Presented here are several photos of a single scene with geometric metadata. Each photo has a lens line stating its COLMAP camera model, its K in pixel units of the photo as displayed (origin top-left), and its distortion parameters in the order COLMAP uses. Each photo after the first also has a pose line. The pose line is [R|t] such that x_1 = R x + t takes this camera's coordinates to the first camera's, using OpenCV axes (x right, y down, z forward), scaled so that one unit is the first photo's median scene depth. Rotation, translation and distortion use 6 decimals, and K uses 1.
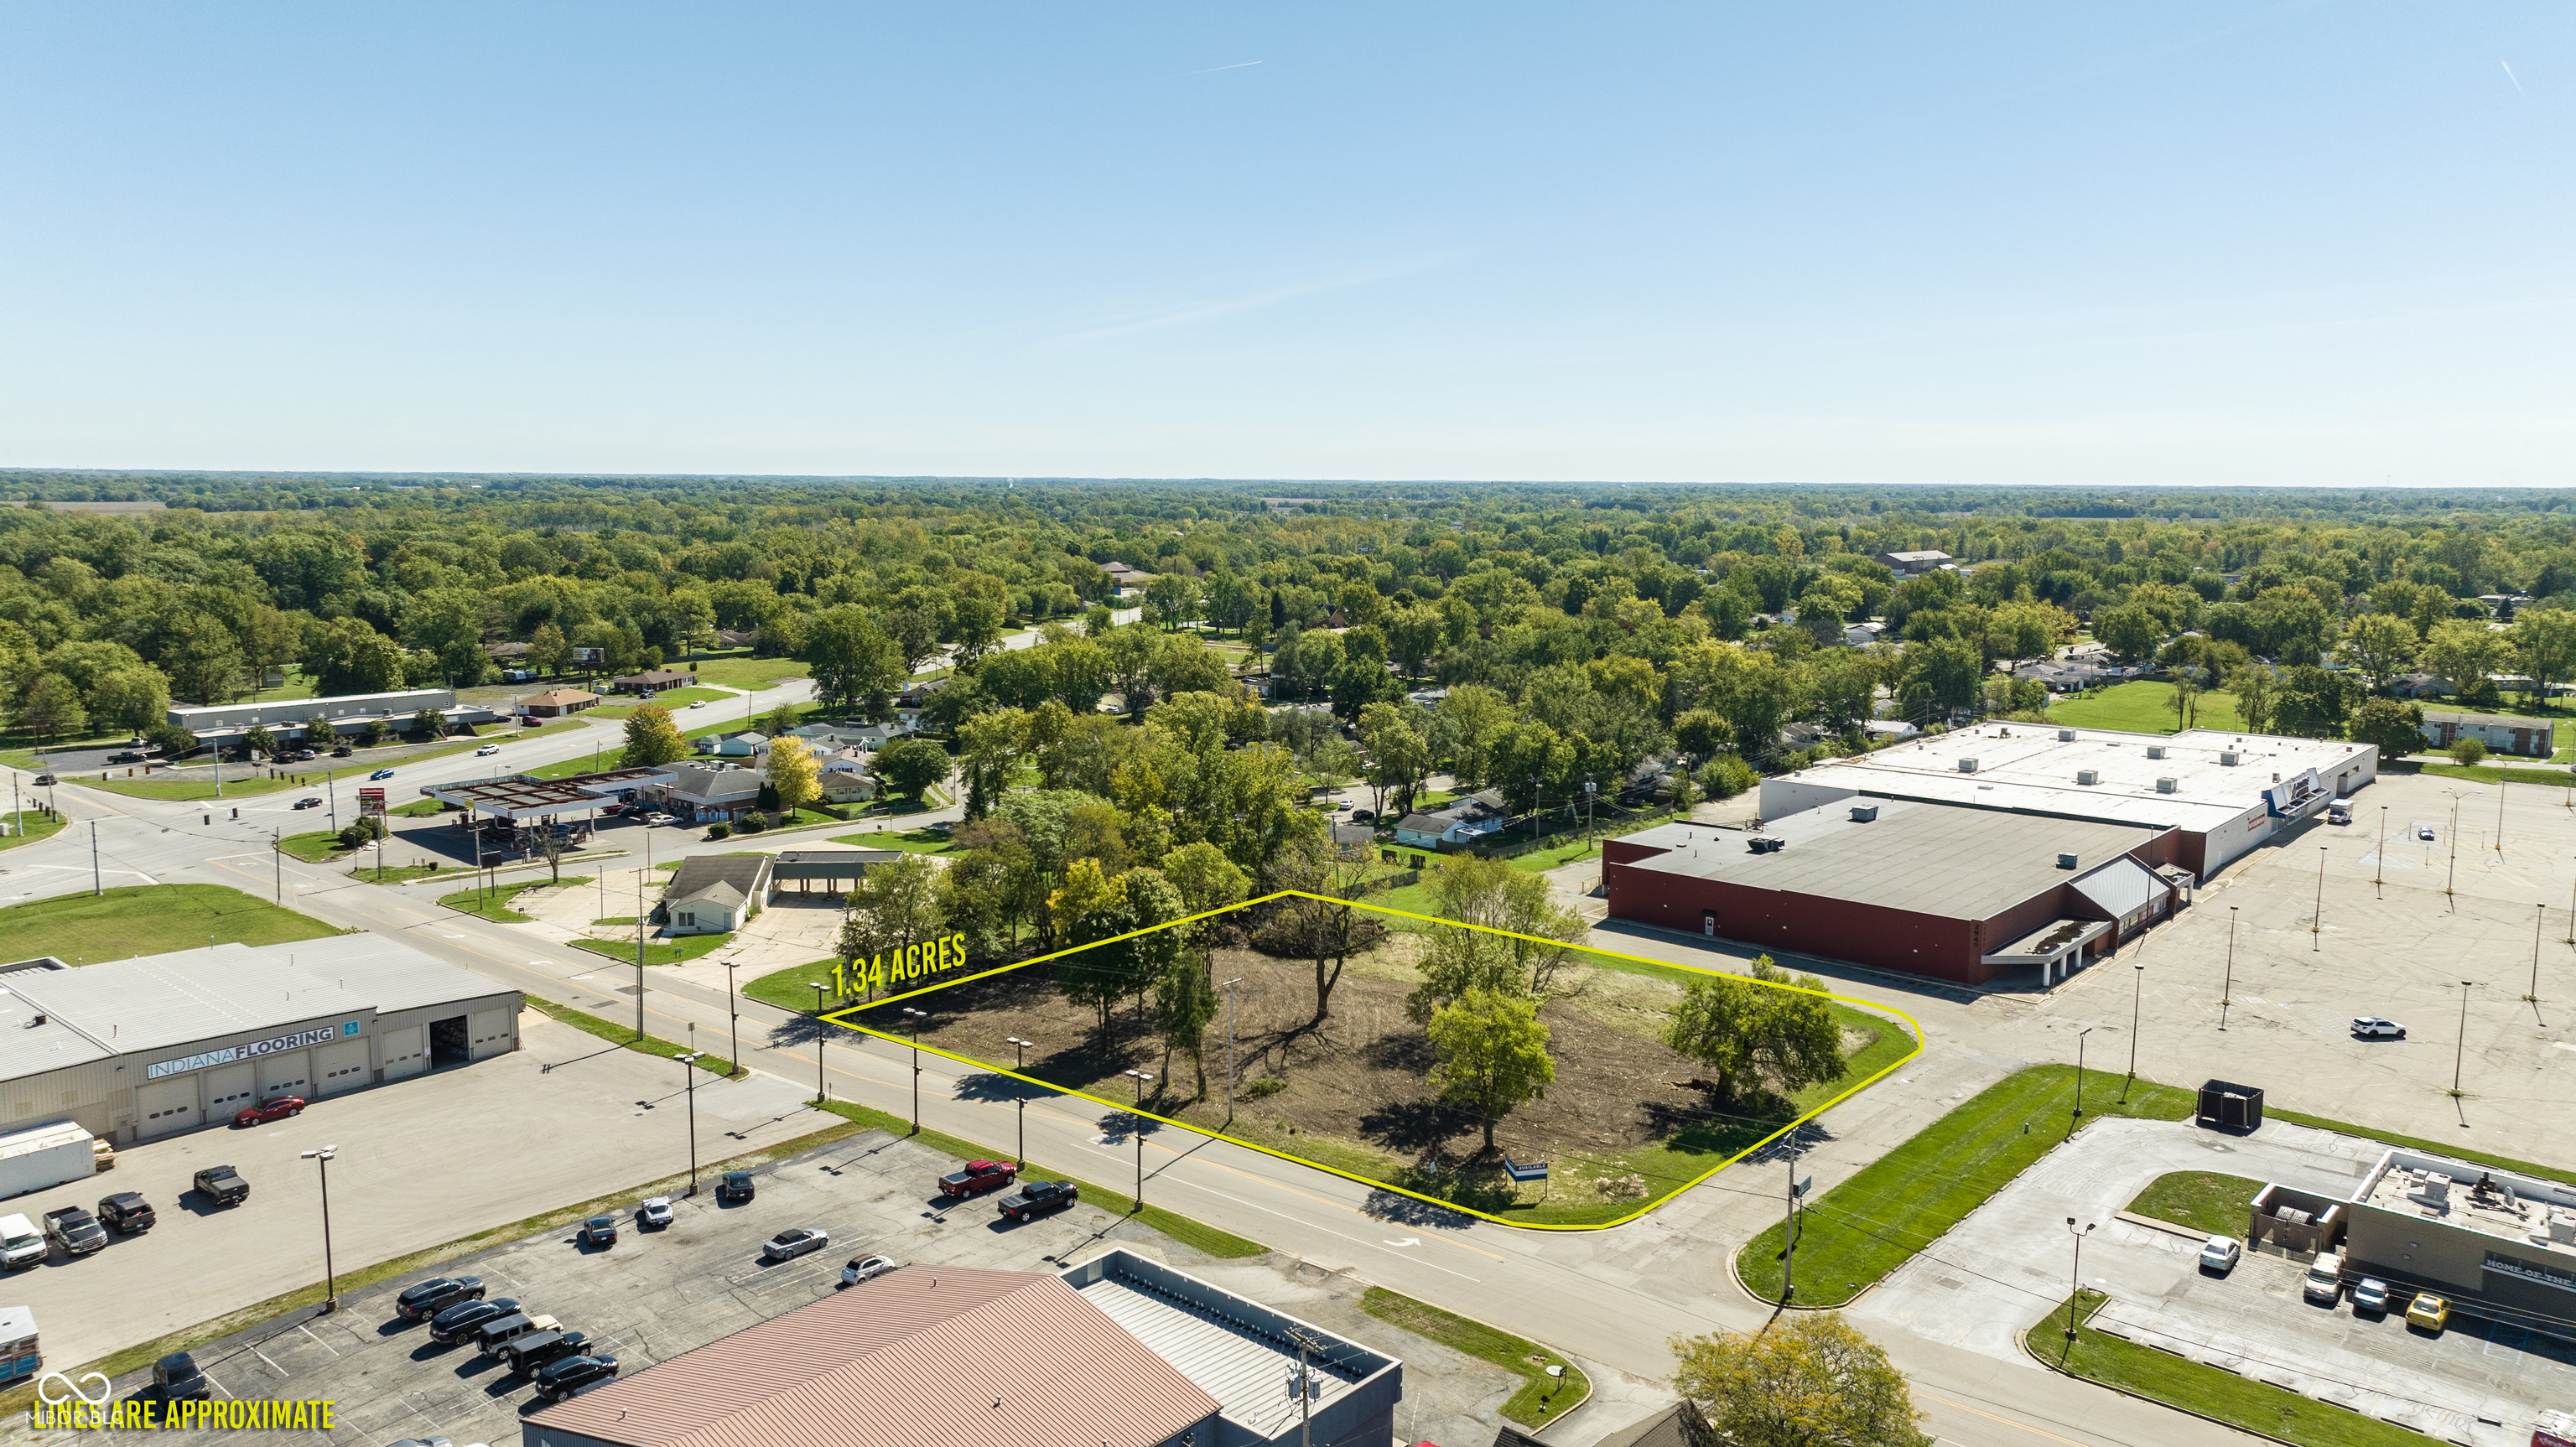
lens RADIAL K [[1807.7, 0, 1278.3], [0, 1807.7, 721.5], [0, 0, 1]] dist [-0.005990, 0.049569]
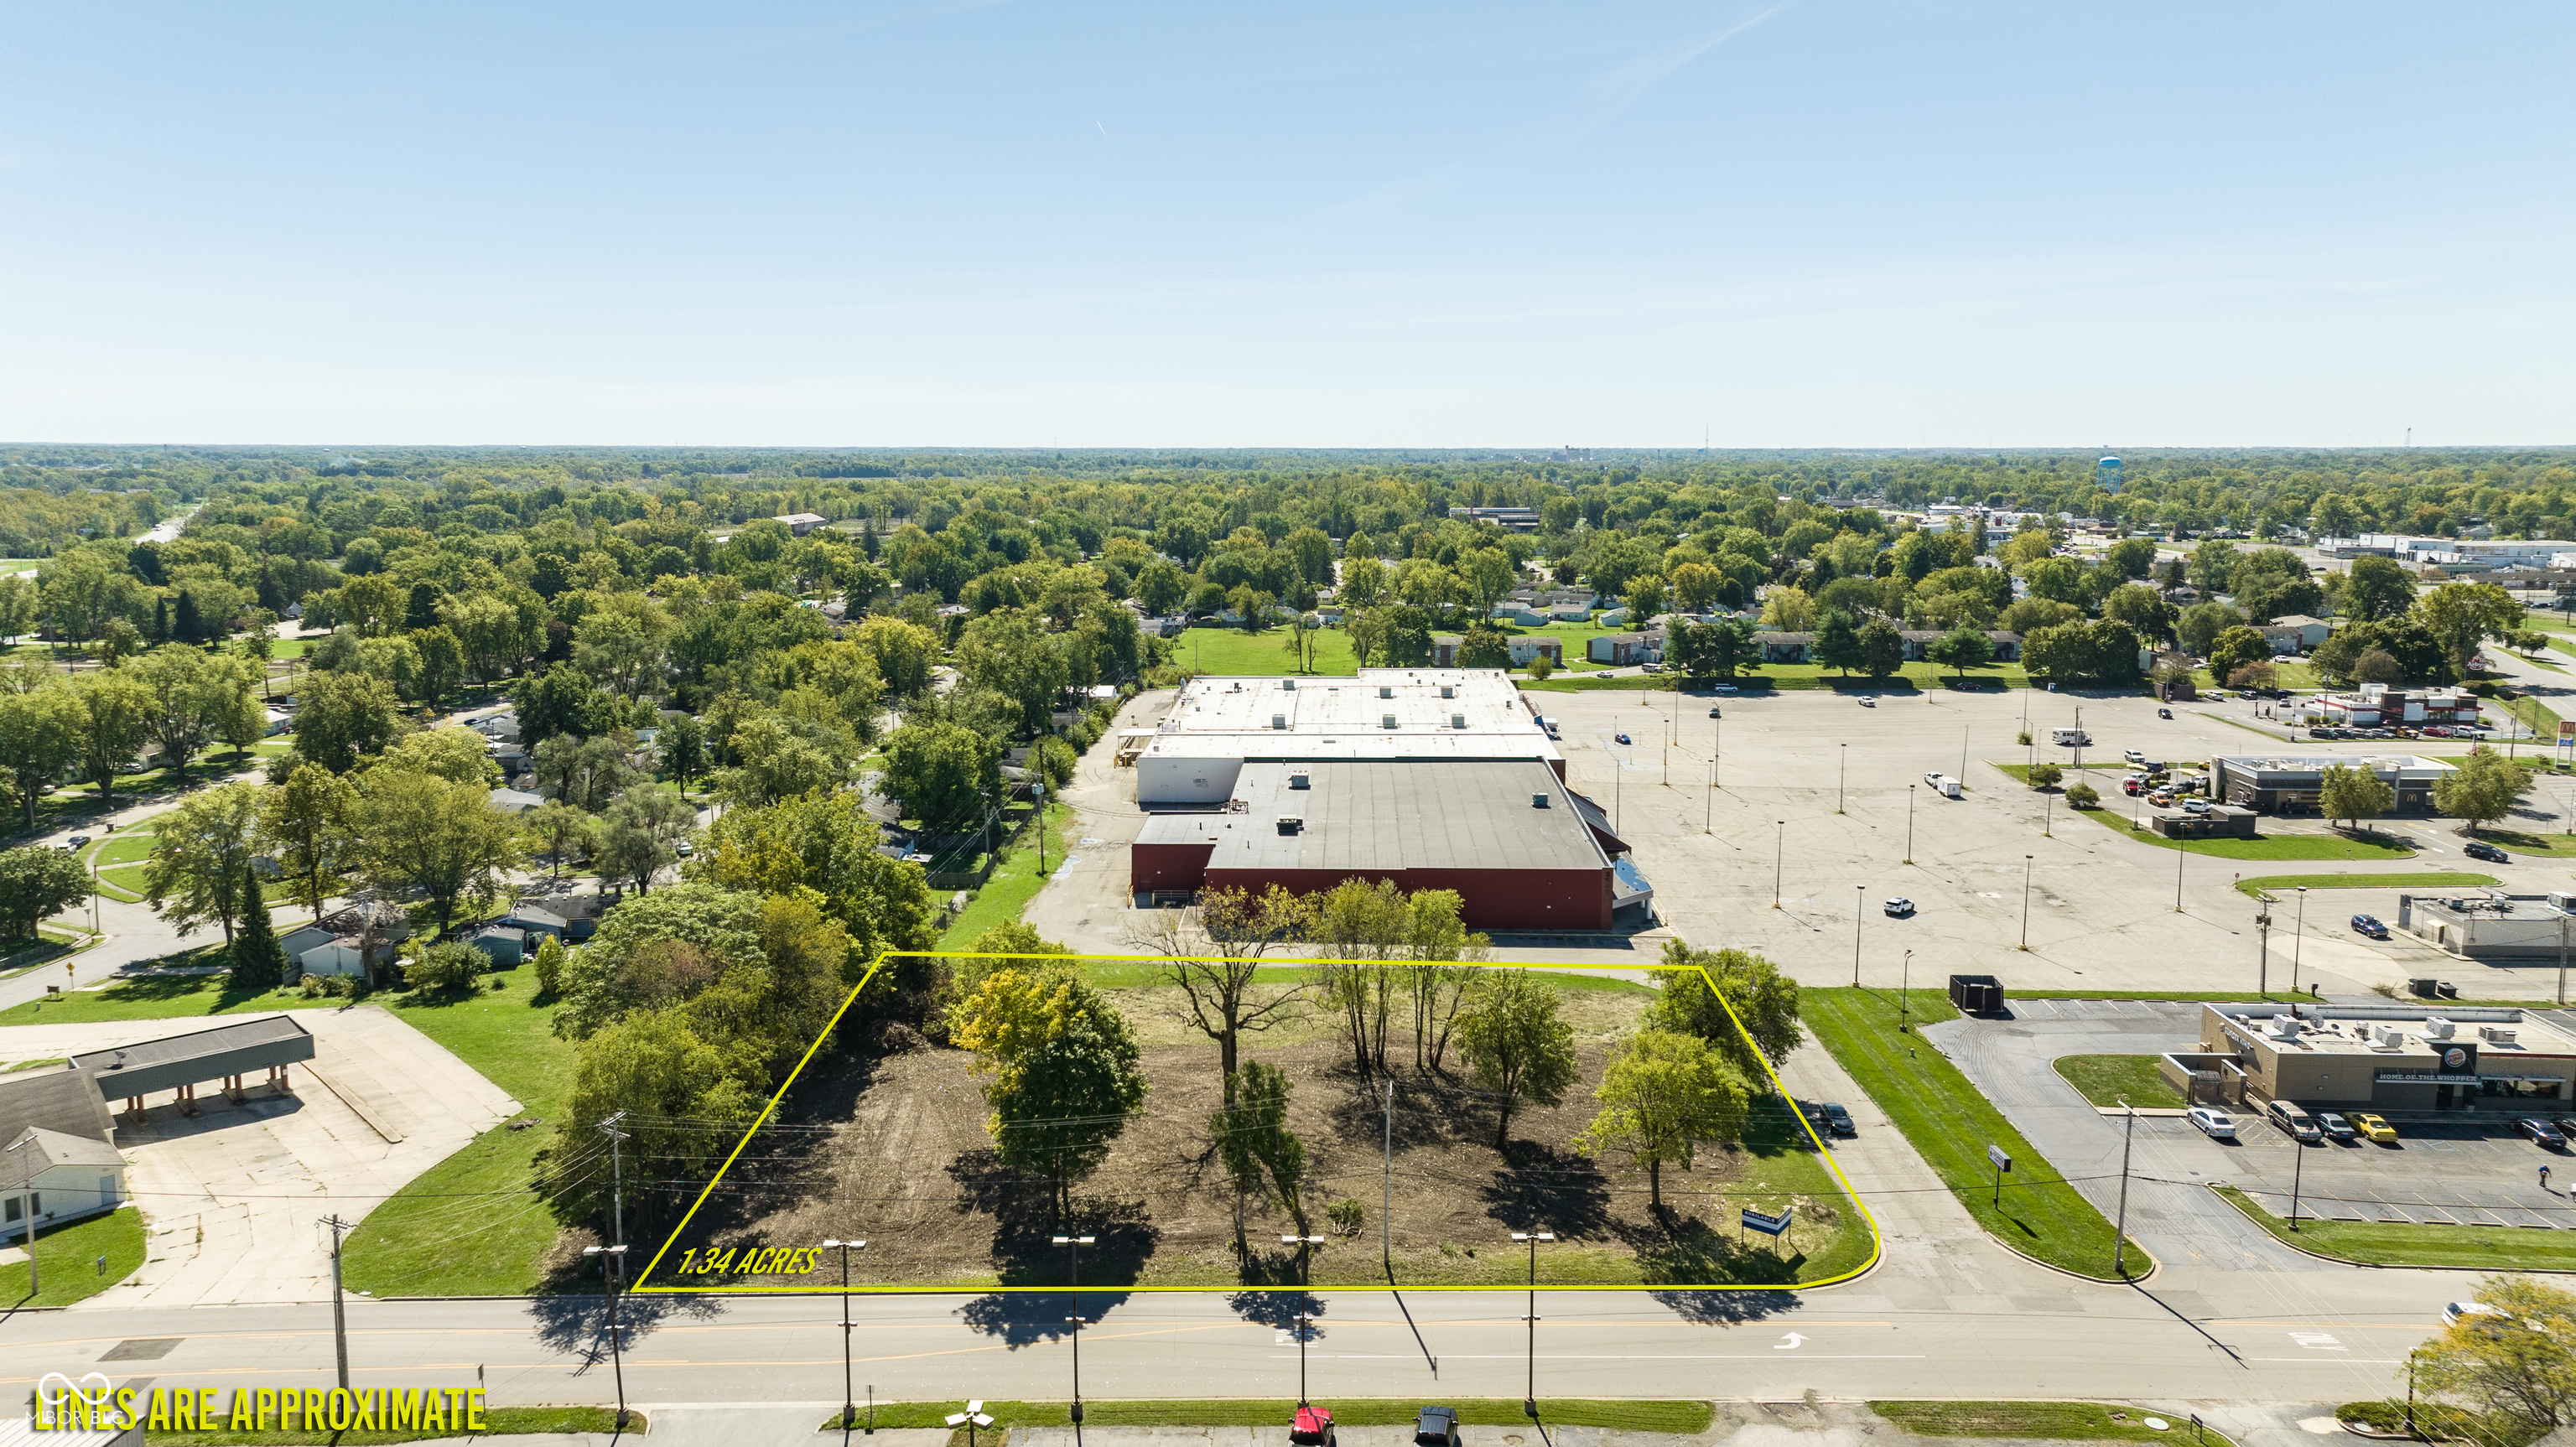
lens RADIAL K [[1807.7, 0, 1278.3], [0, 1807.7, 721.5], [0, 0, 1]] dist [-0.005990, 0.049569]
pose [[0.774109, -0.102450, 0.624707, -0.506507], [0.089414, 0.994620, 0.052317, -0.057315], [-0.626706, 0.015358, 0.779105, 0.389770]]
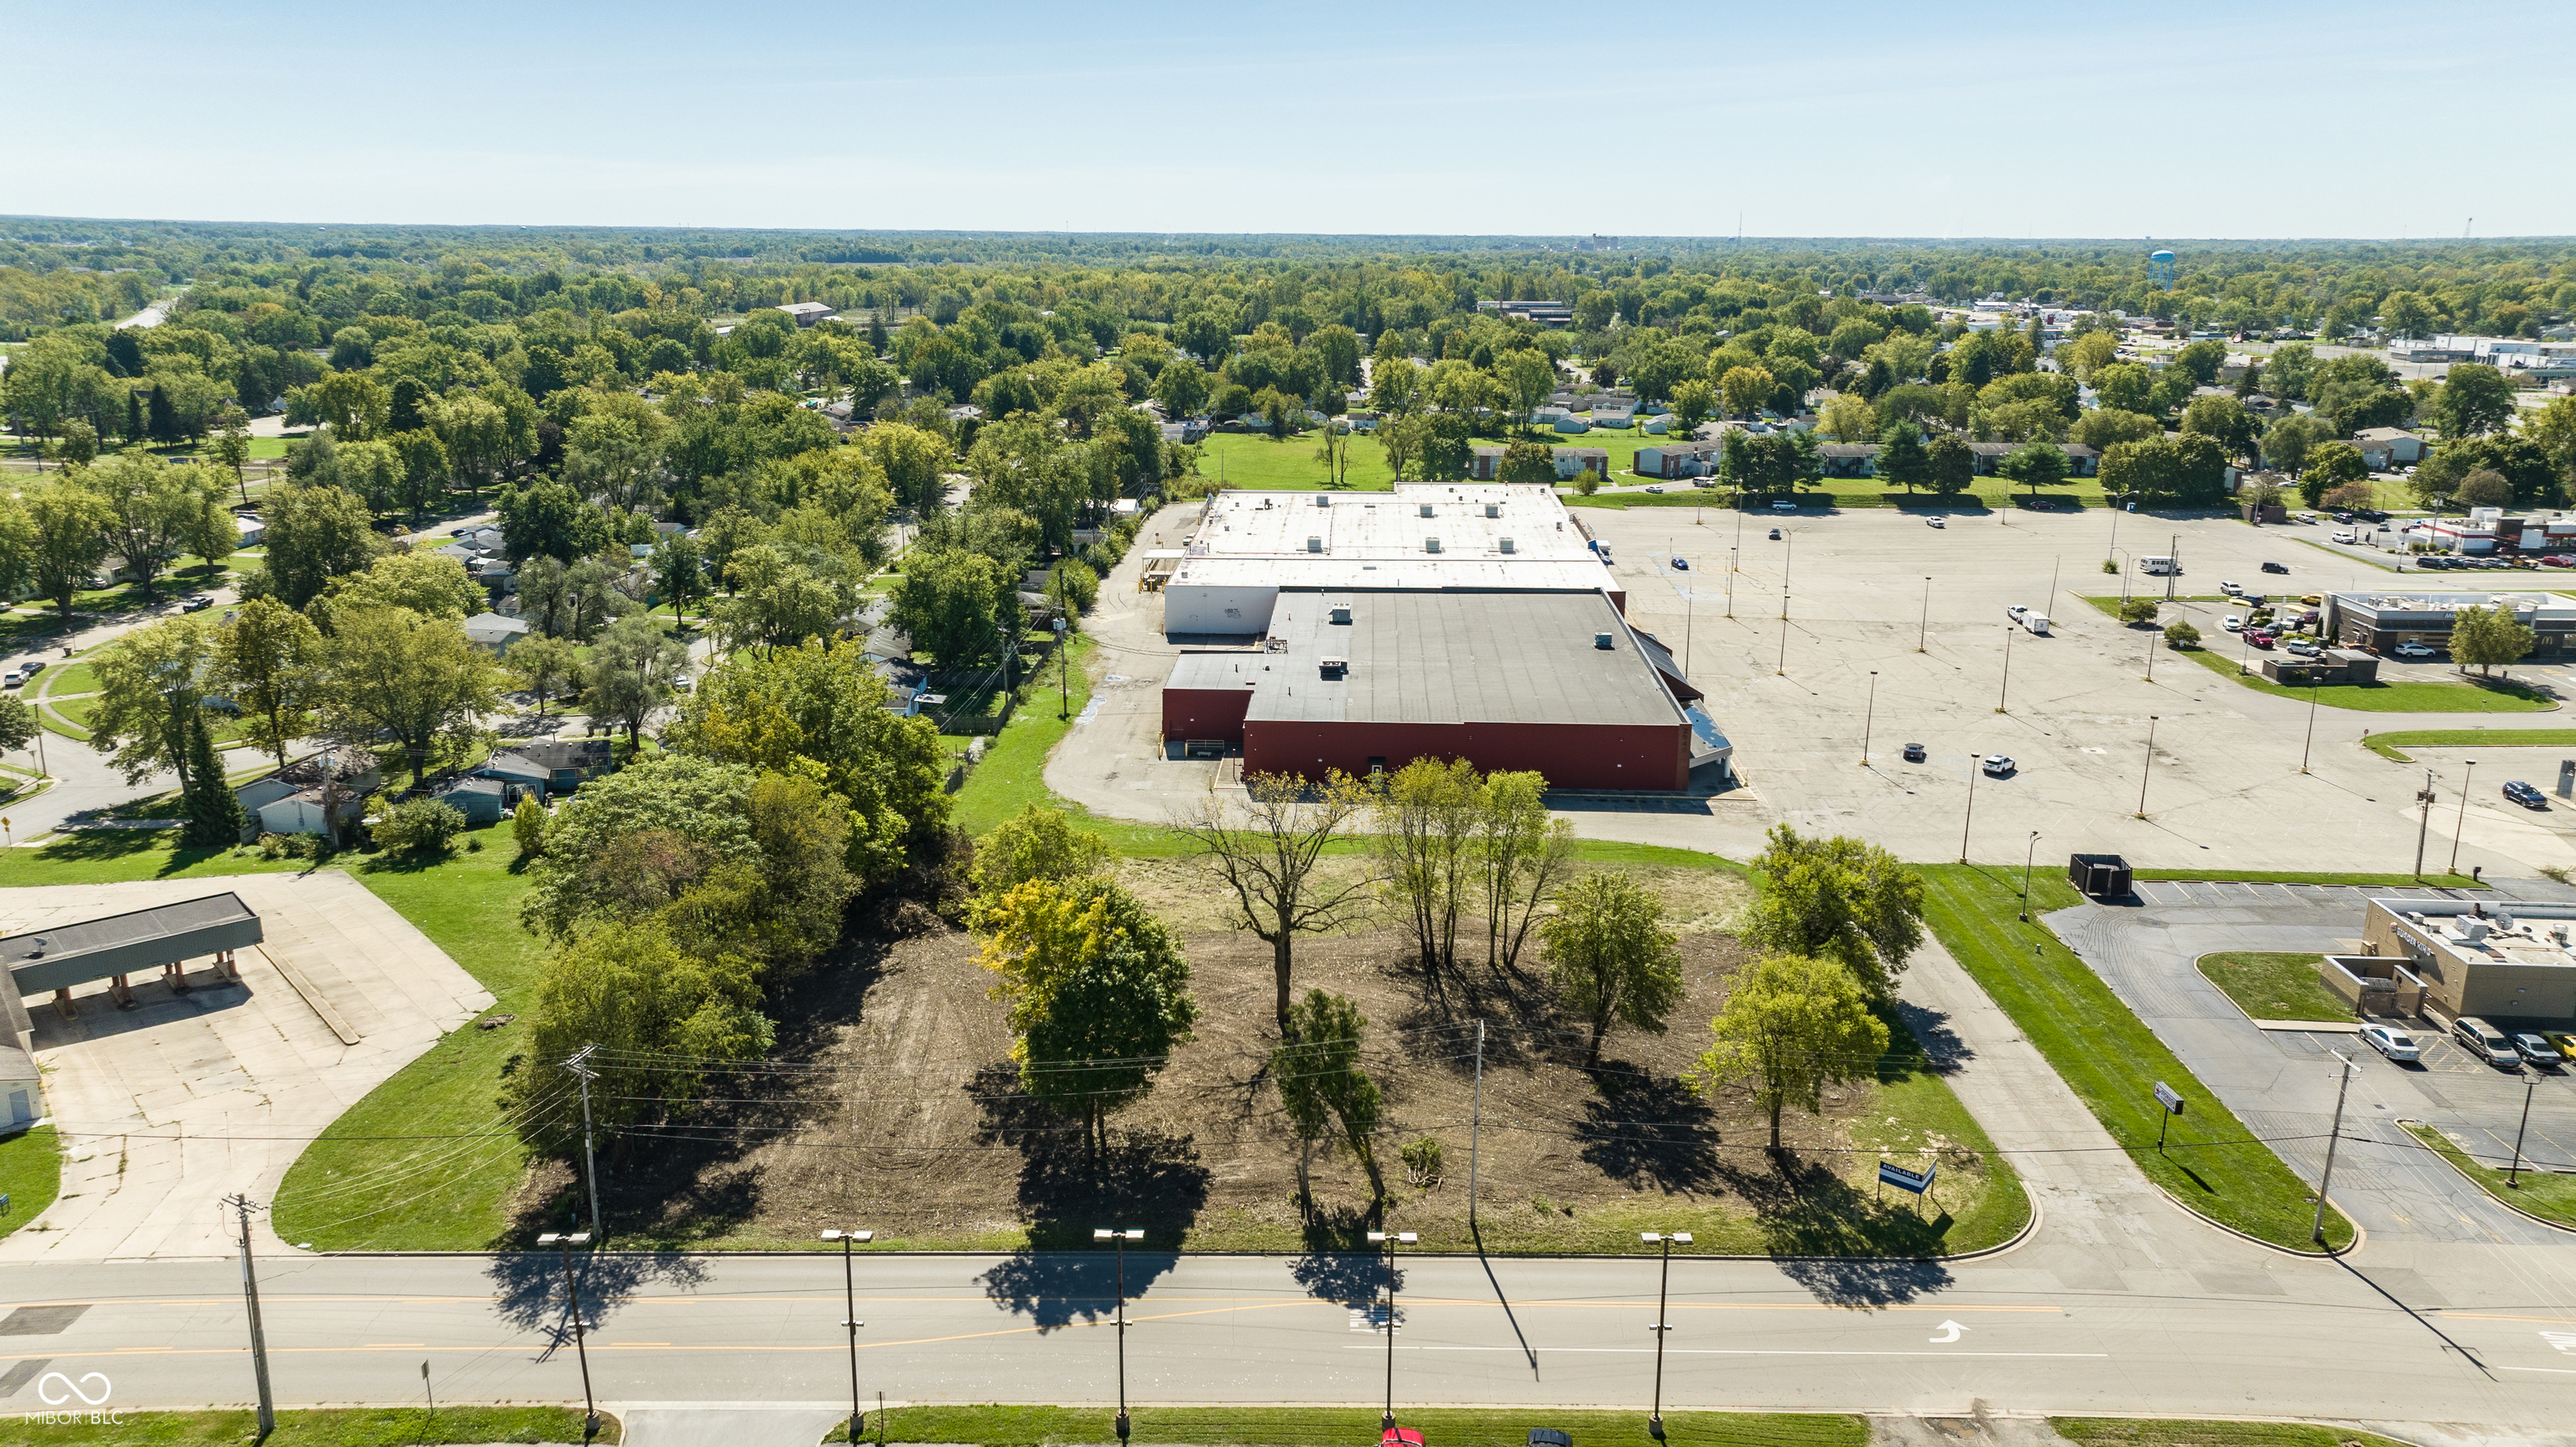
lens RADIAL K [[1807.7, 0, 1278.3], [0, 1807.7, 721.5], [0, 0, 1]] dist [-0.005990, 0.049569]
pose [[0.779864, -0.165711, 0.603616, -0.444908], [0.082070, 0.983066, 0.163848, -0.081436], [-0.620546, -0.078240, 0.780257, 0.497641]]
